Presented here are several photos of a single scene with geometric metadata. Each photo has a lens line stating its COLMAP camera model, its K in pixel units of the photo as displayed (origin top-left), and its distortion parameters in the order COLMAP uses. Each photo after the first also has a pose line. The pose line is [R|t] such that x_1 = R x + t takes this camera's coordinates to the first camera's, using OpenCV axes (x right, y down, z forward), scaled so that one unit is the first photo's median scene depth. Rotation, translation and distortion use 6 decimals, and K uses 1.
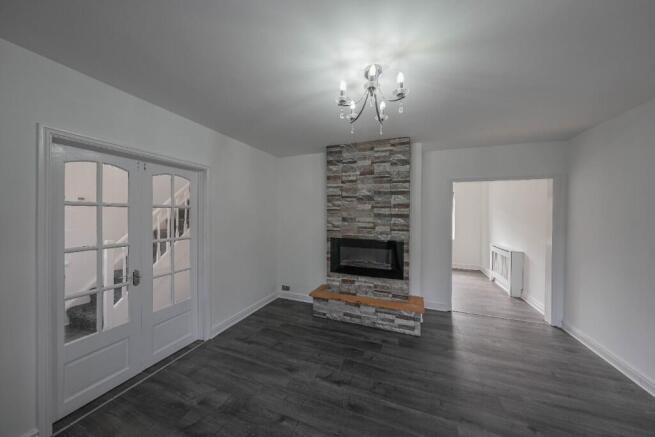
lens RADIAL K [[220.0, 0, 327.7], [0, 220.0, 215.8], [0, 0, 1]] dist [-0.002993, 0.000135]
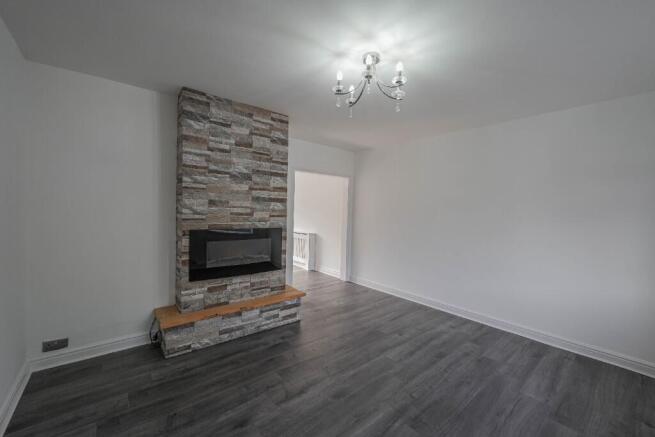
lens RADIAL K [[261.4, 0, 327.2], [0, 261.4, 216.0], [0, 0, 1]] dist [0.000537, 0.000037]
pose [[0.495881, -0.016587, 0.868232, -0.497881], [-0.016932, 0.999443, 0.028764, 0.029749], [-0.868225, -0.028964, 0.495324, 0.277257]]
